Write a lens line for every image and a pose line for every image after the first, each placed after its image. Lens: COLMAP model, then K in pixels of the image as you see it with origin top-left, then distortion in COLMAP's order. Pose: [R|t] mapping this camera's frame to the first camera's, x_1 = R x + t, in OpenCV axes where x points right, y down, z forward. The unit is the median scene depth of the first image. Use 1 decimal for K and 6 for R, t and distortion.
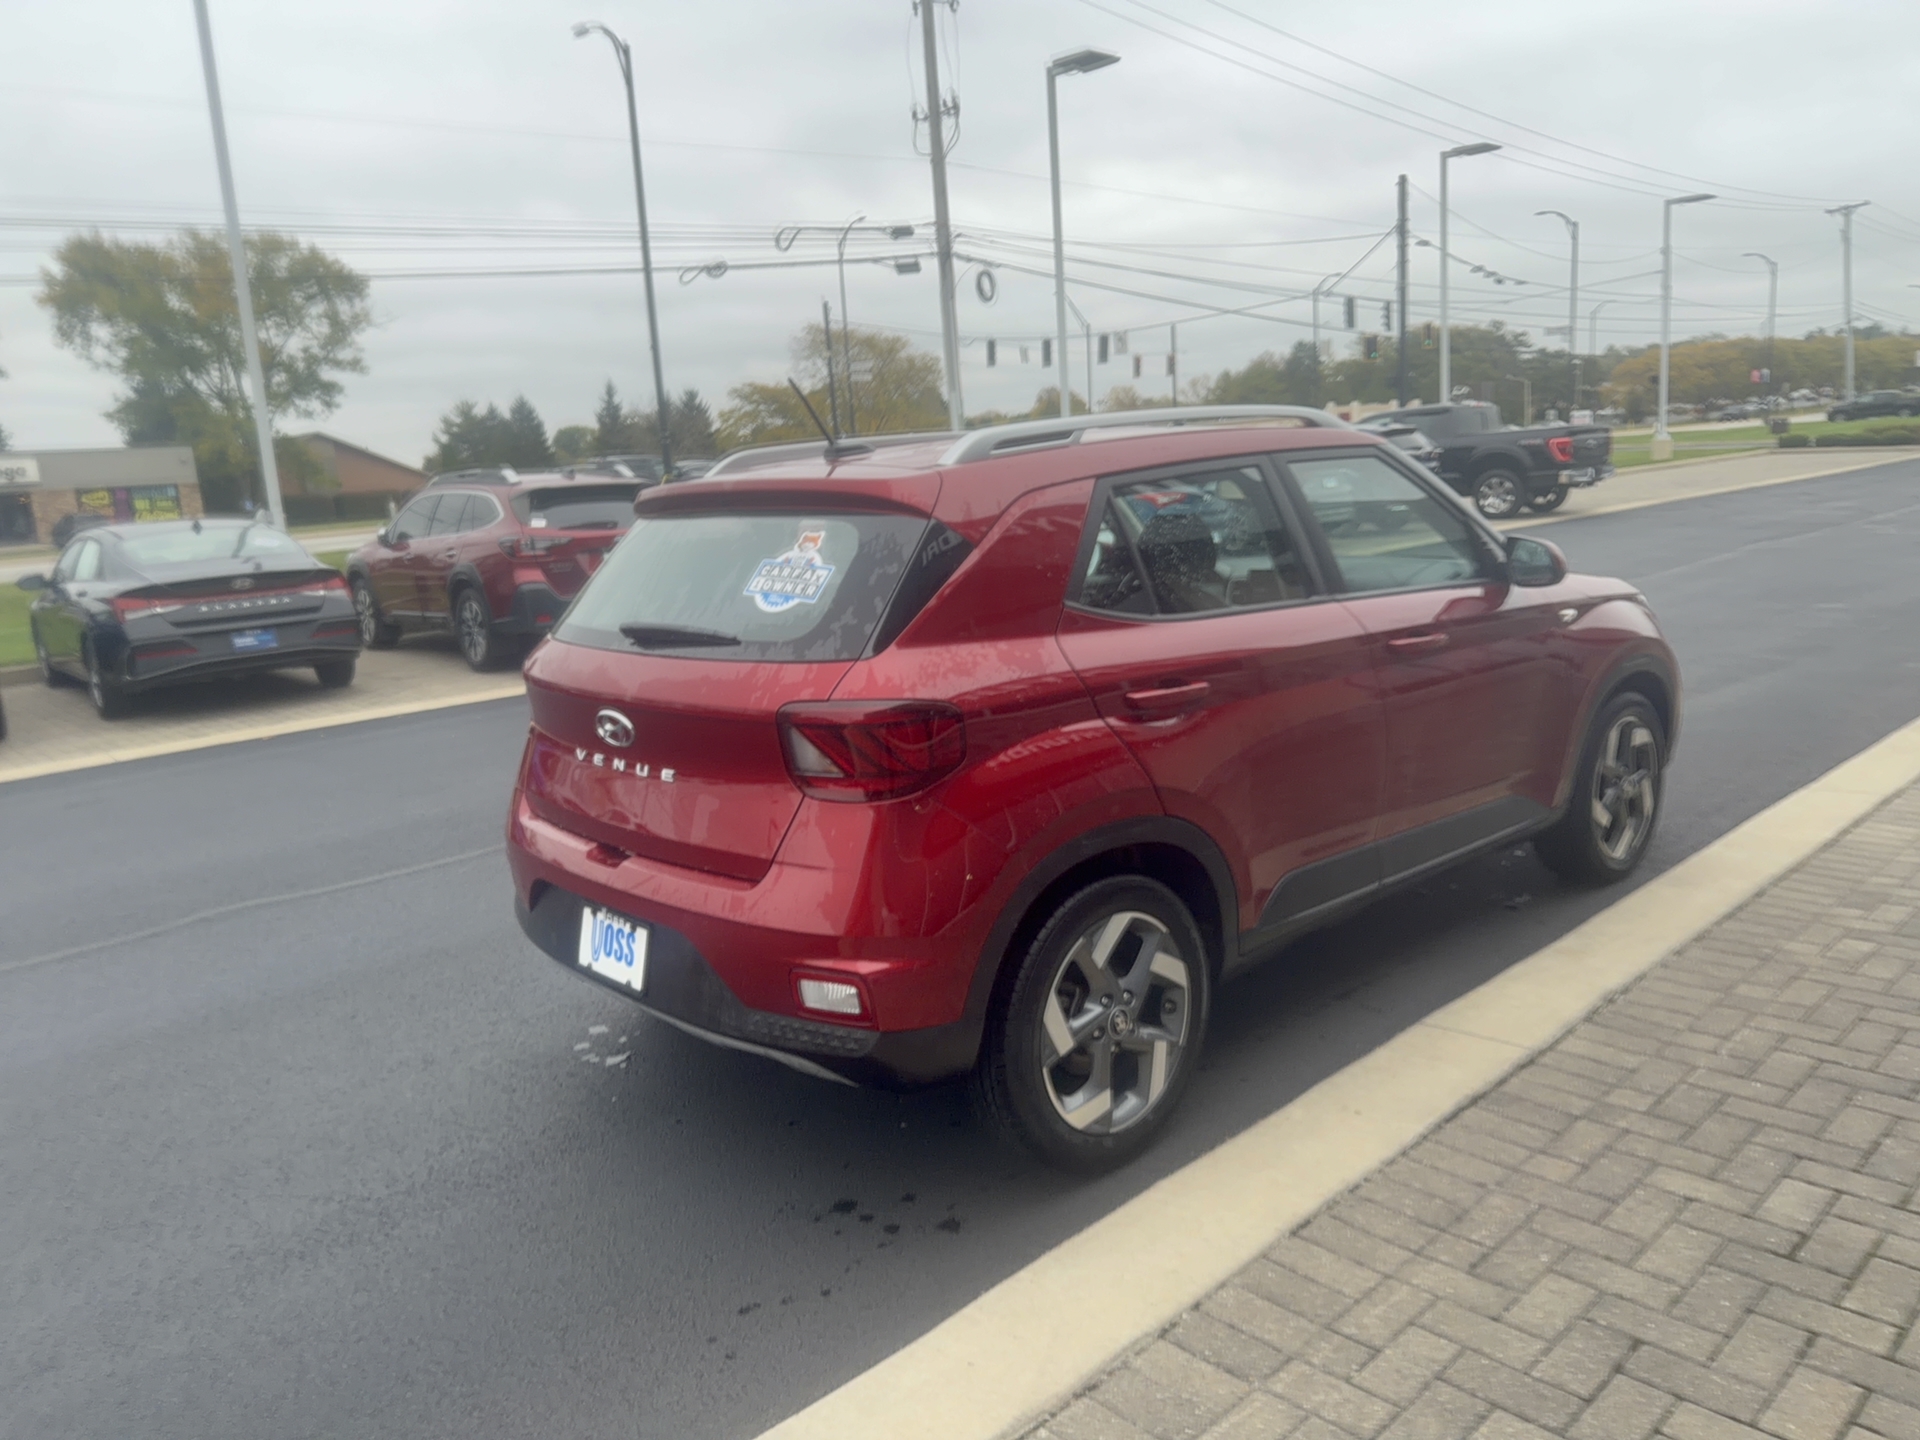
lens RADIAL K [[1374.0, 0, 937.8], [0, 1374.0, 711.3], [0, 0, 1]] dist [0.000103, -0.006388]
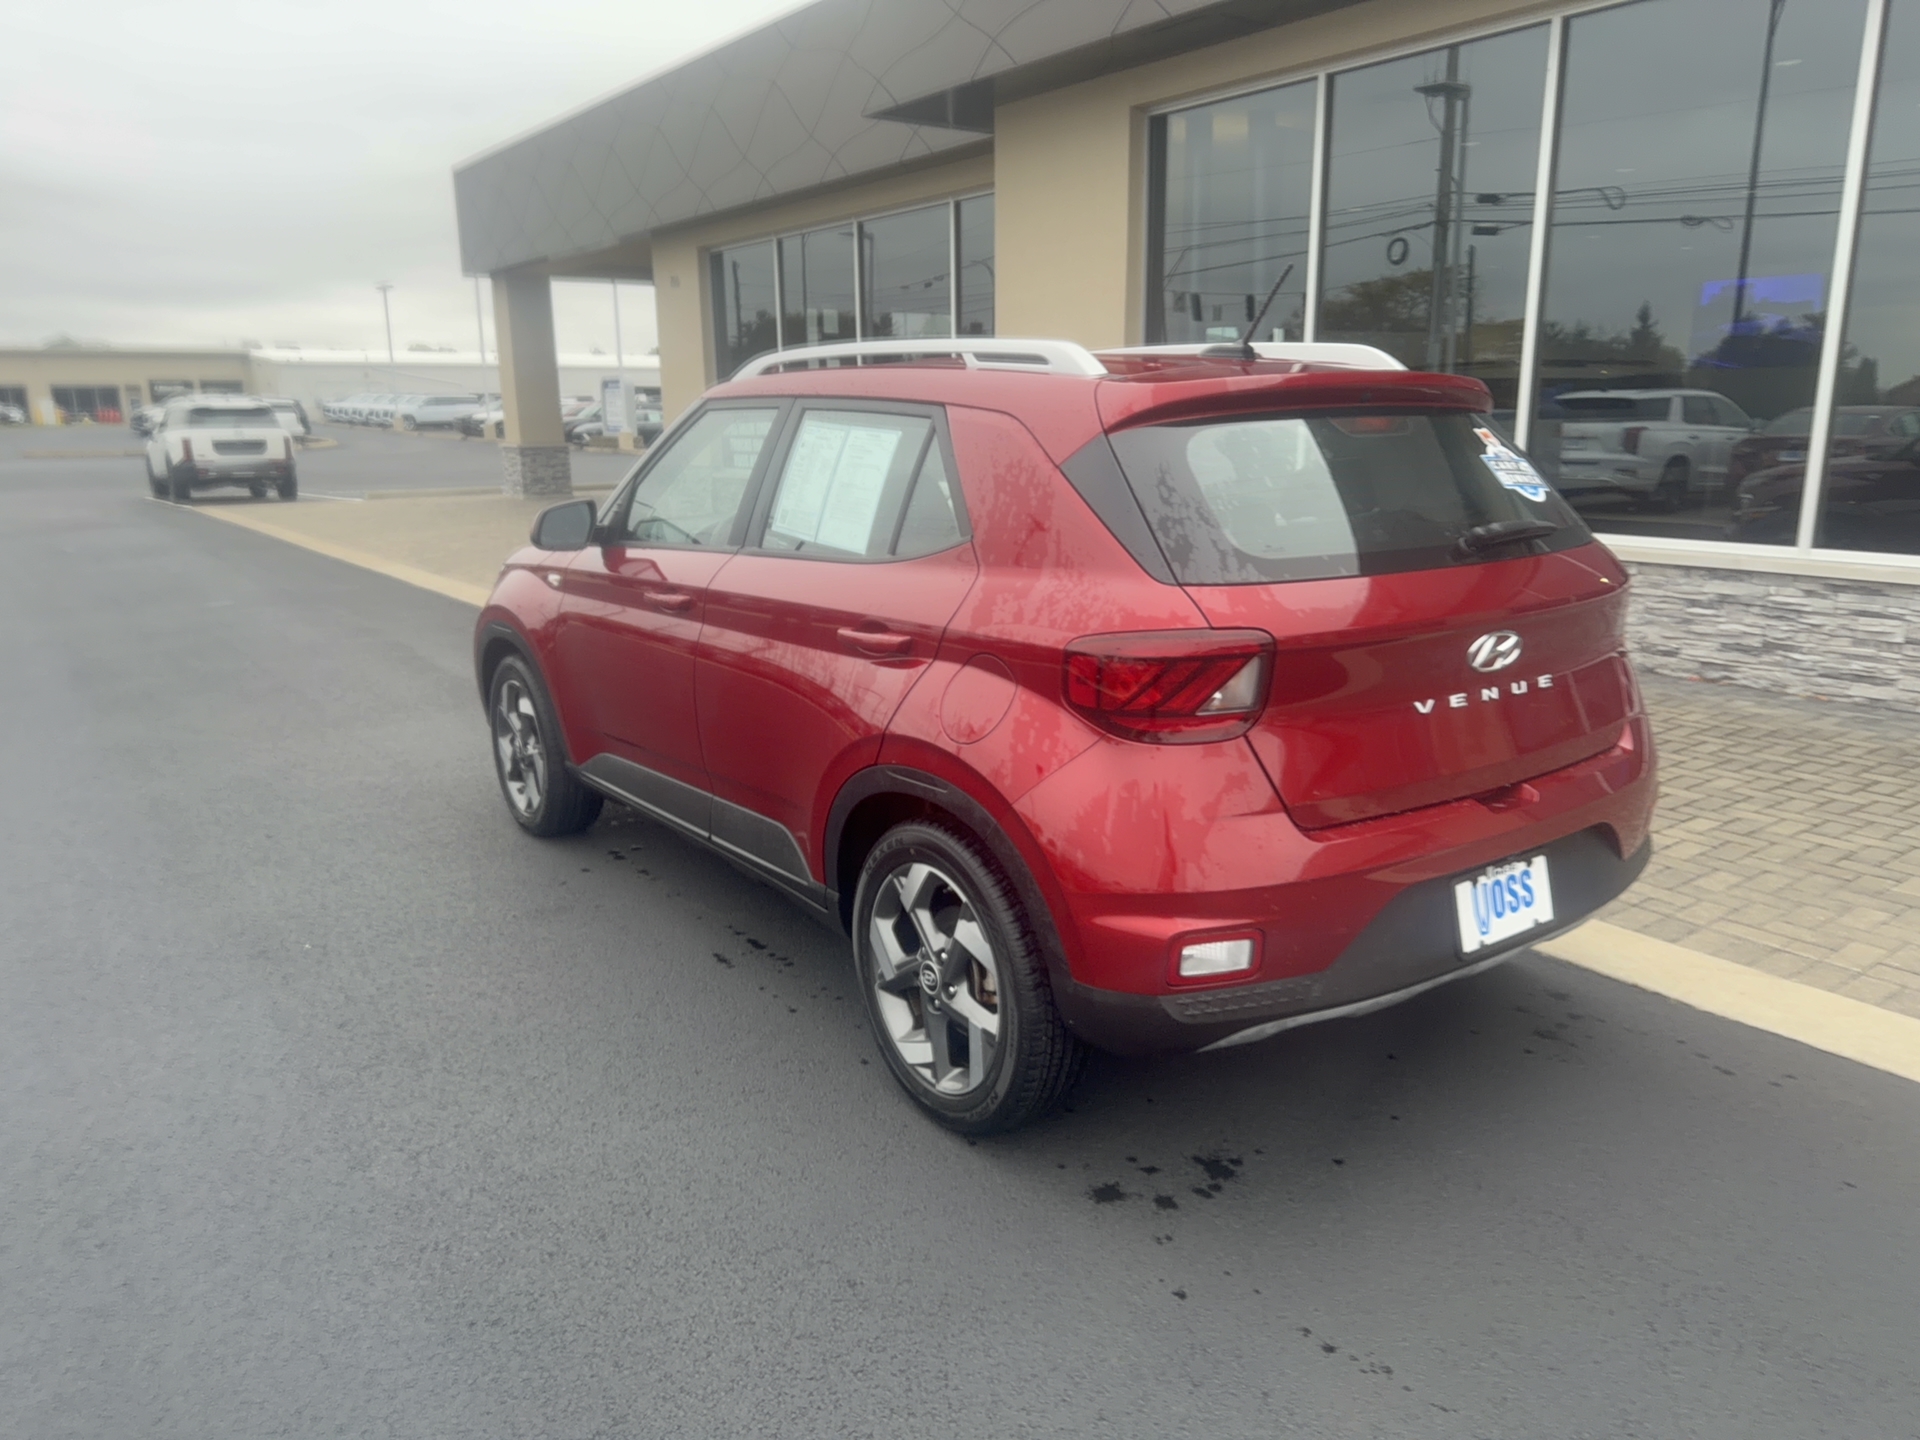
lens RADIAL K [[1365.0, 0, 960.0], [0, 1365.0, 720.0], [0, 0, 1]] dist [0.081667, -0.116007]
pose [[0.099007, -0.157780, 0.982498, -0.855588], [0.179461, 0.973991, 0.138329, -0.095668], [-0.978770, 0.162625, 0.124748, 0.929624]]
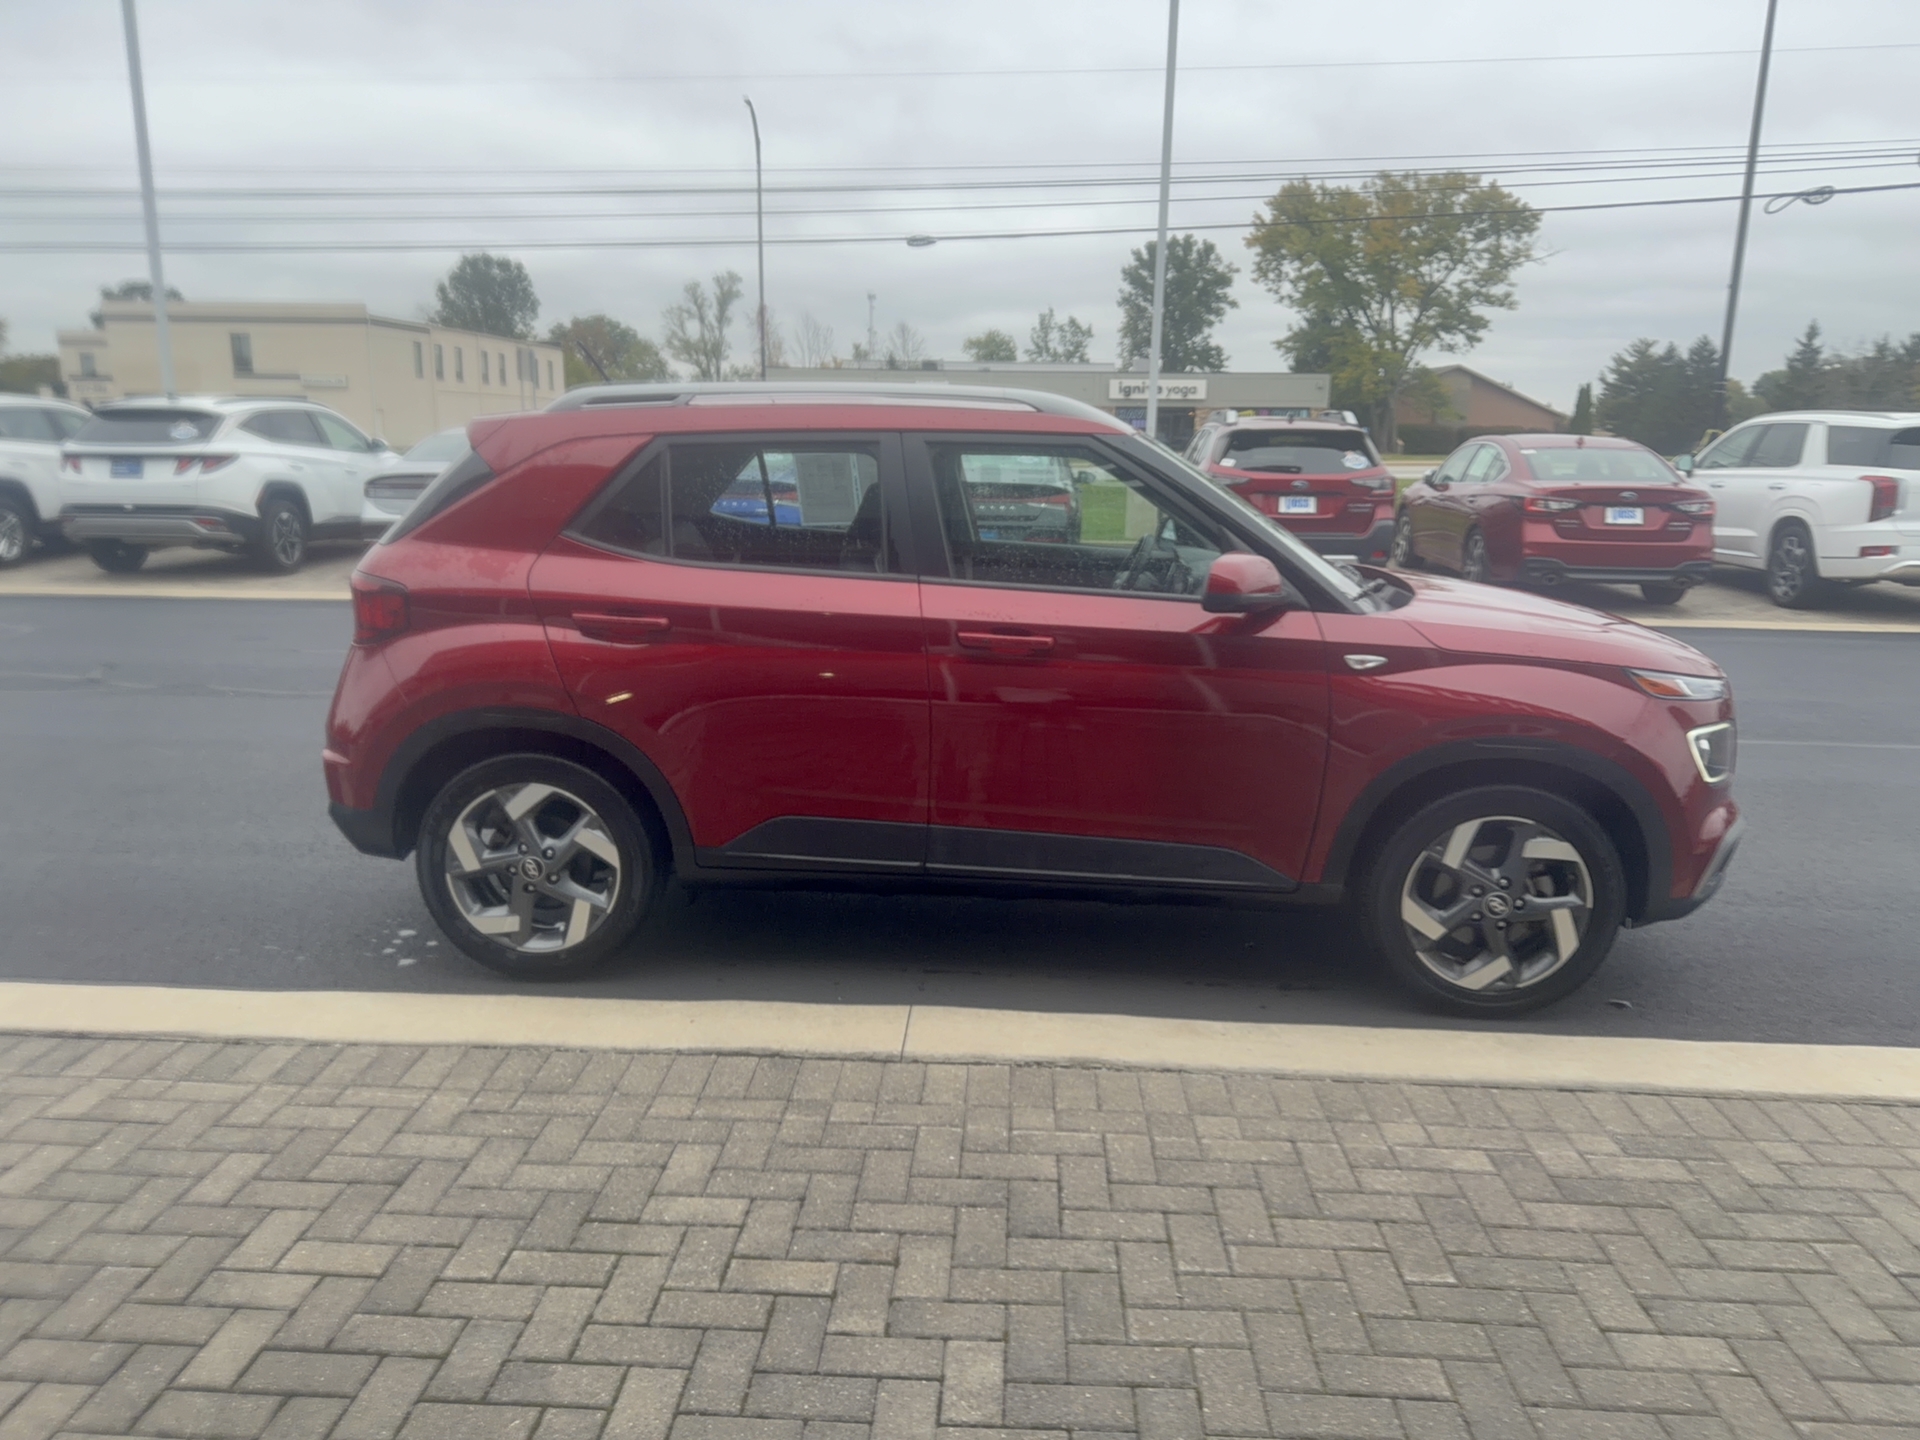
lens RADIAL K [[1339.9, 0, 953.2], [0, 1339.9, 725.6], [0, 0, 1]] dist [0.052519, -0.071118]
pose [[0.700147, 0.224230, -0.677875, 0.886421], [-0.183981, 0.974005, 0.132159, -0.099077], [0.689887, 0.032186, 0.723201, 0.266725]]
